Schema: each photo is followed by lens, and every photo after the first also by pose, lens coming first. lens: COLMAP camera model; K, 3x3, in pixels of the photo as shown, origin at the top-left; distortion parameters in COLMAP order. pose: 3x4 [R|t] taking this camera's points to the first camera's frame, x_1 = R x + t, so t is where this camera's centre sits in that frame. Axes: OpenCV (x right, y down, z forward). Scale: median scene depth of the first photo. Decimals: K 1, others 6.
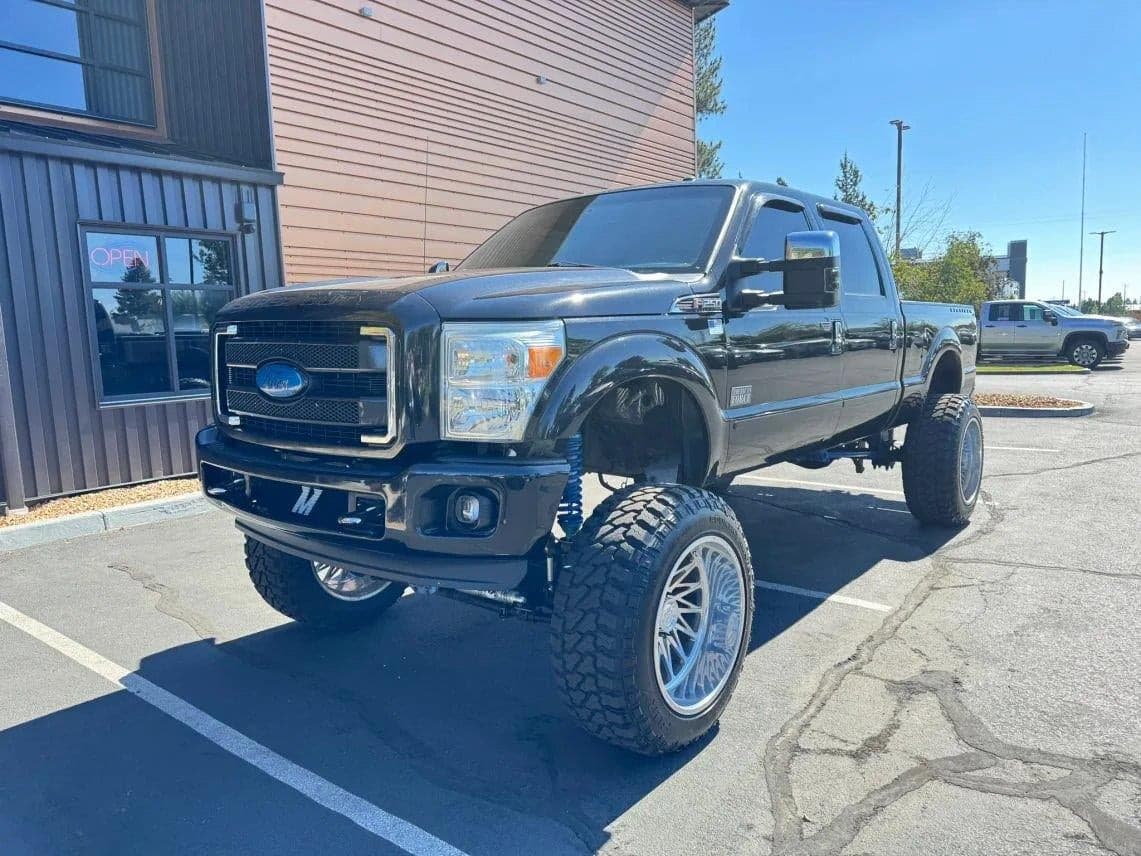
lens RADIAL K [[811.3, 0, 572.9], [0, 811.3, 432.3], [0, 0, 1]] dist [0.007634, -0.008518]
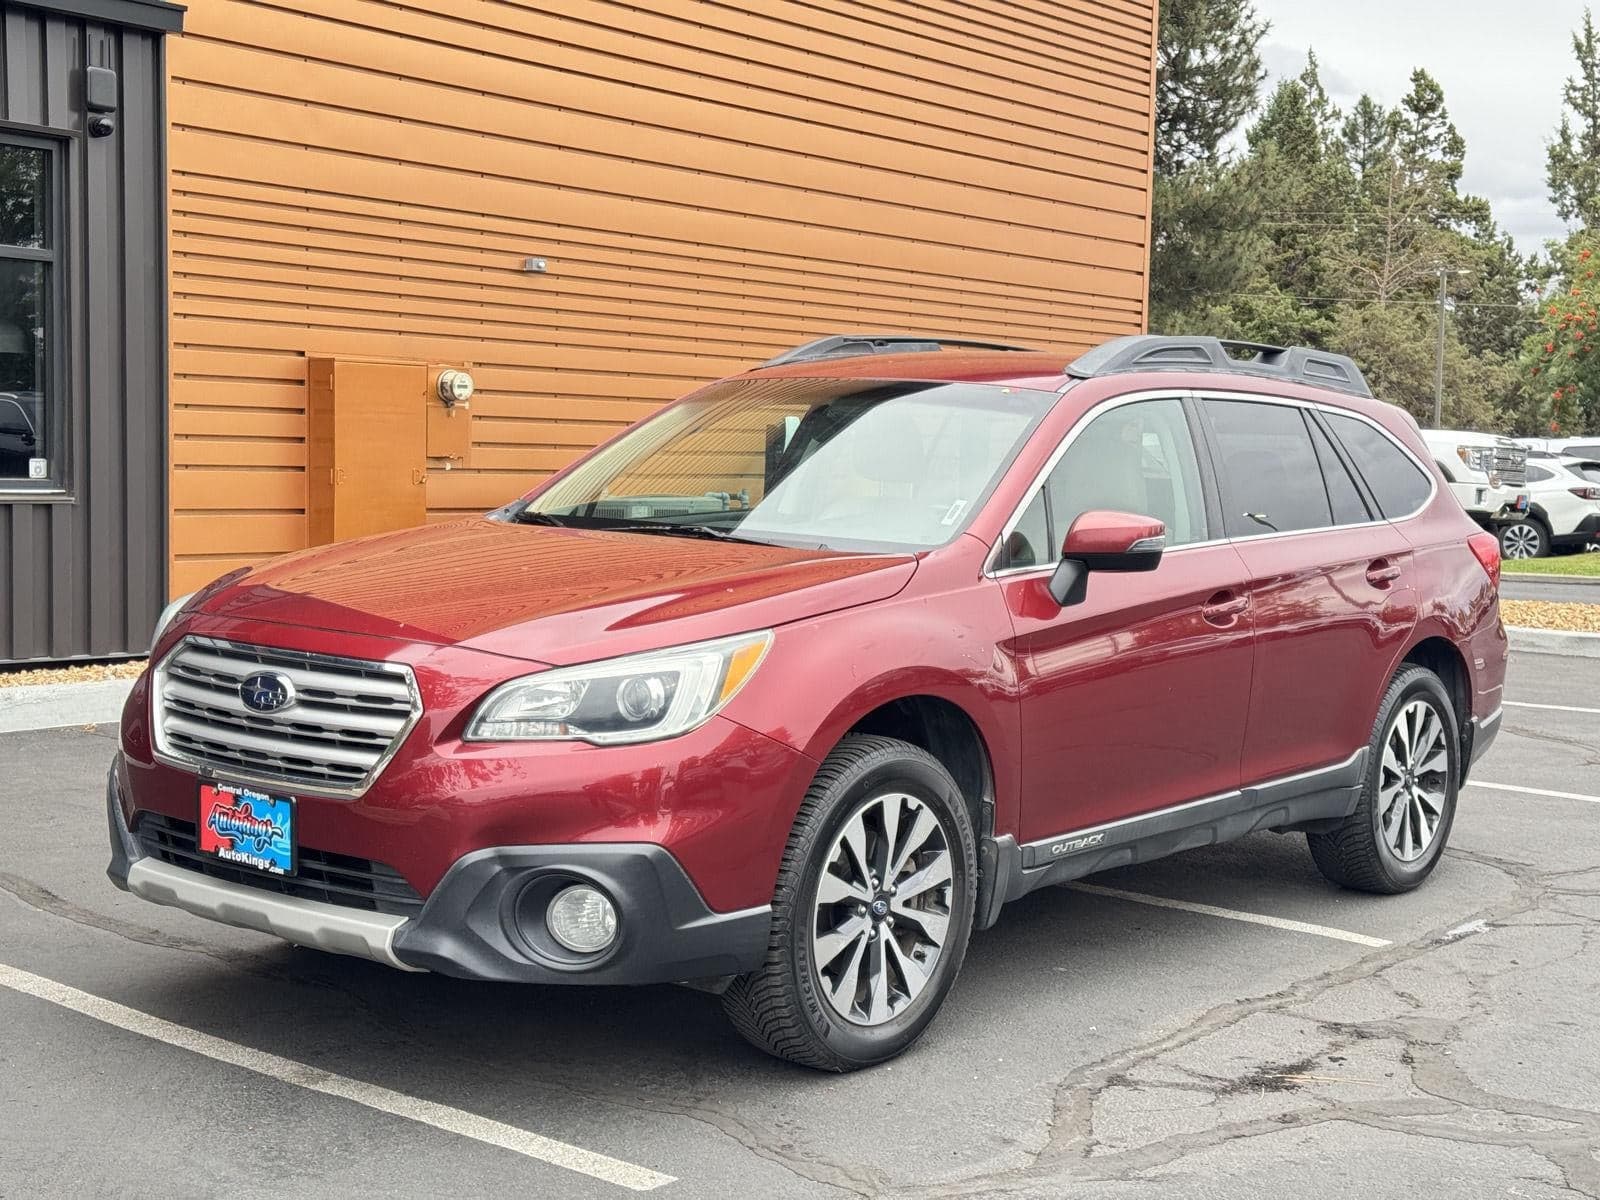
lens RADIAL K [[2215.7, 0, 804.1], [0, 2215.7, 590.1], [0, 0, 1]] dist [0.233963, -0.548379]
pose [[0.998062, 0.060116, -0.016072, 0.022151], [-0.061008, 0.996183, -0.062433, 0.061662], [0.012257, 0.063292, 0.997920, -0.236735]]
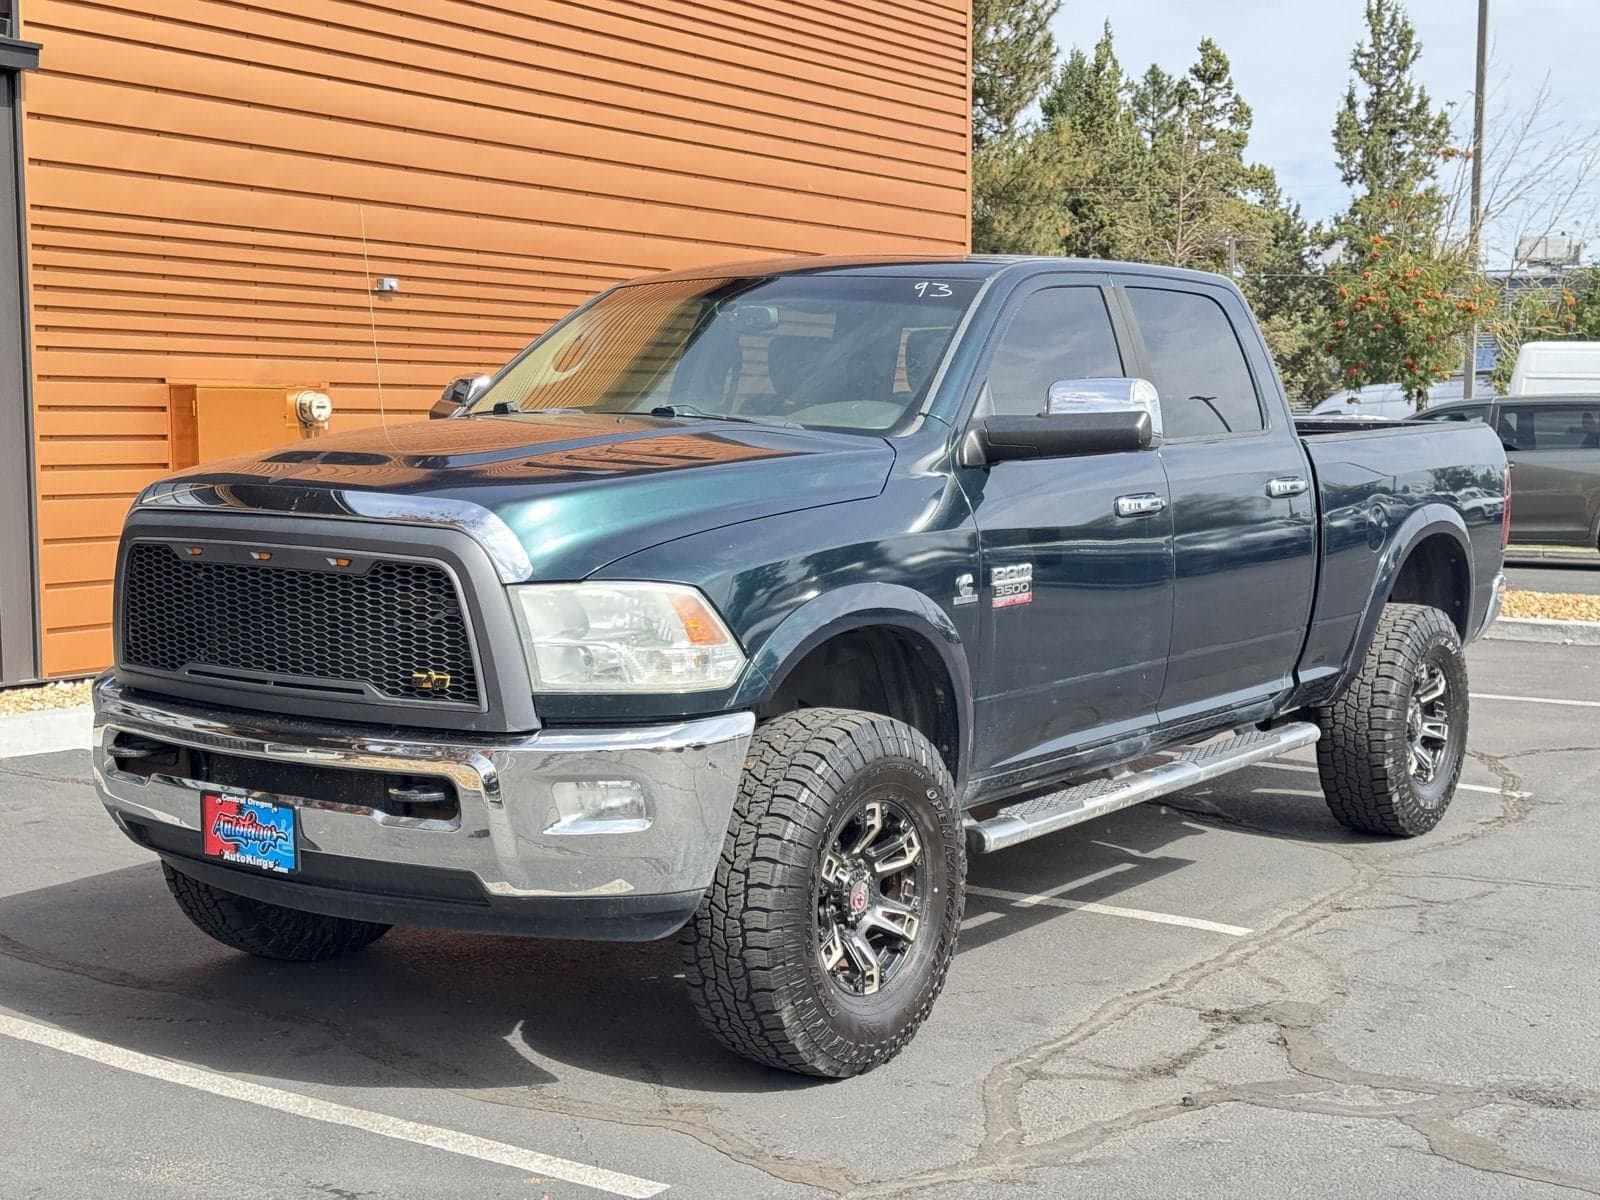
lens RADIAL K [[2229.8, 0, 796.0], [0, 2229.8, 601.5], [0, 0, 1]] dist [0.227058, -0.512470]
pose [[0.997191, 0.030580, 0.068372, -0.019471], [-0.027362, 0.998495, -0.047527, 0.041155], [-0.069722, 0.045523, 0.996527, -0.308076]]
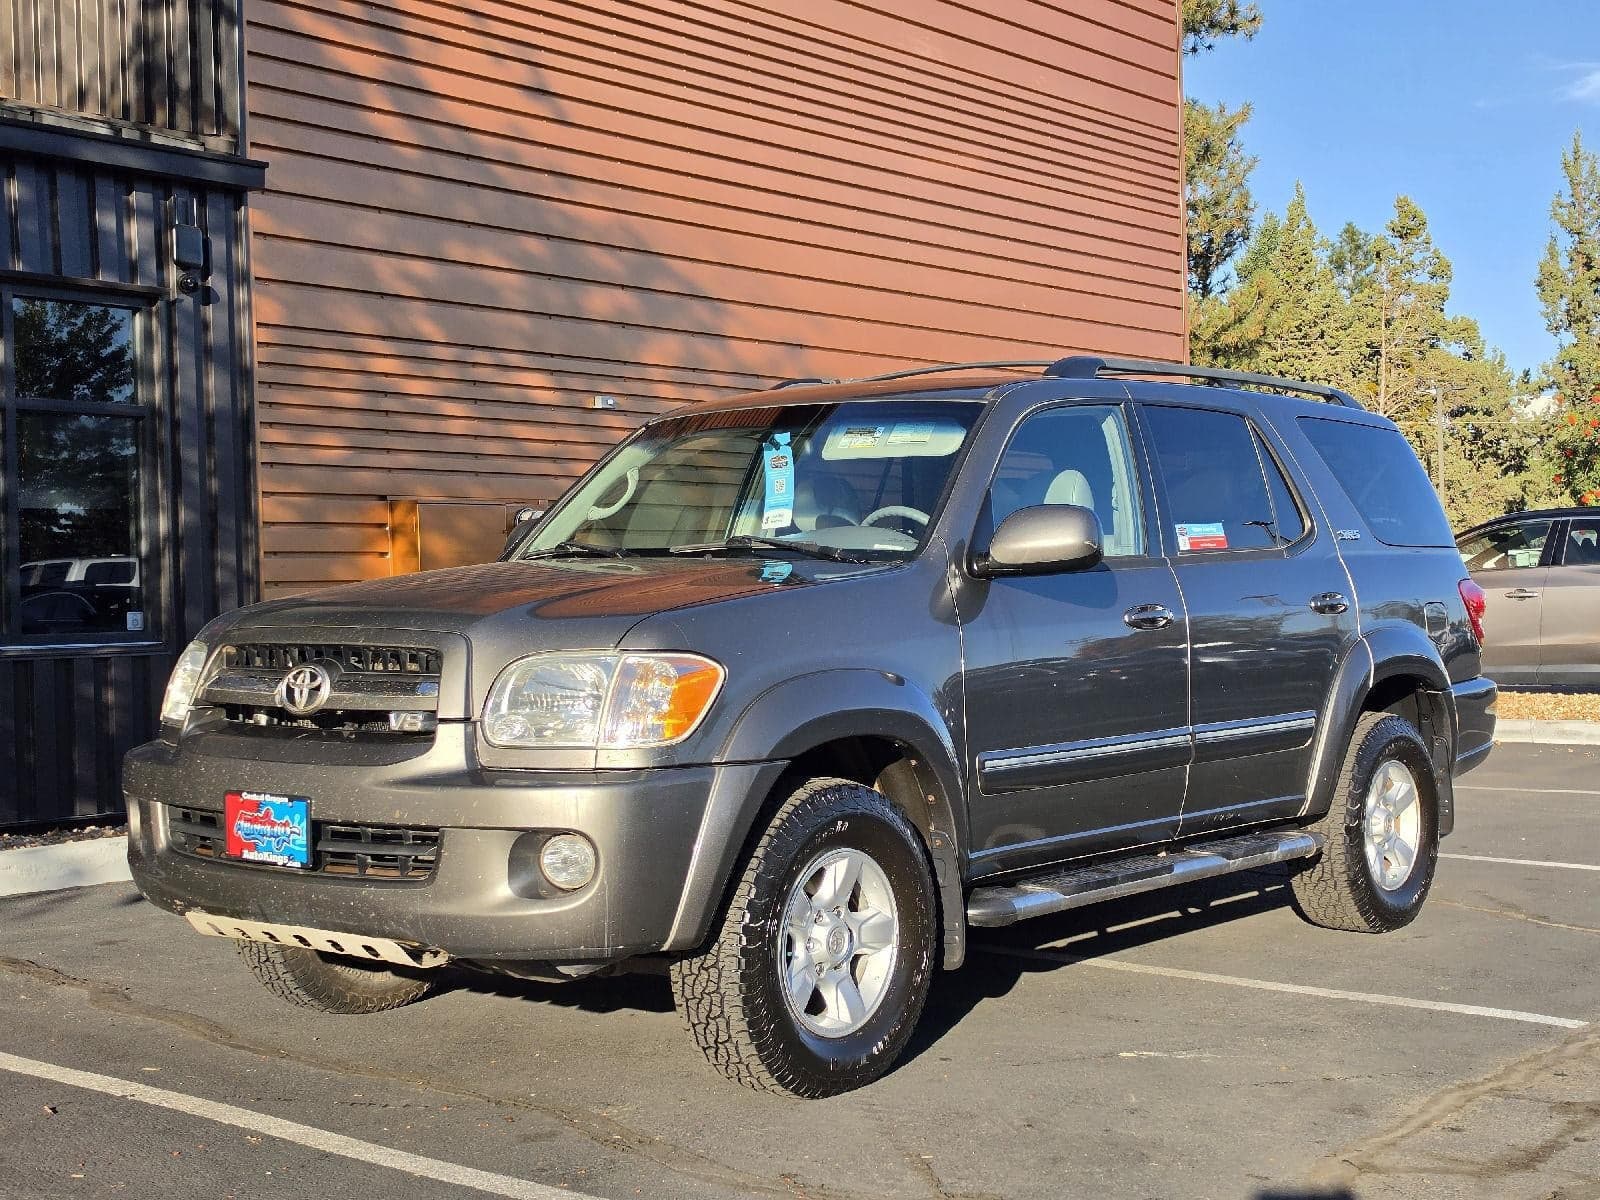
lens RADIAL K [[2209.2, 0, 800.0], [0, 2209.2, 600.0], [0, 0, 1]] dist [0.109566, -0.123066]
pose [[0.999654, 0.015031, -0.021607, -0.033594], [-0.017578, 0.992254, -0.122973, 0.078355], [0.019591, 0.123310, 0.992175, -0.221455]]
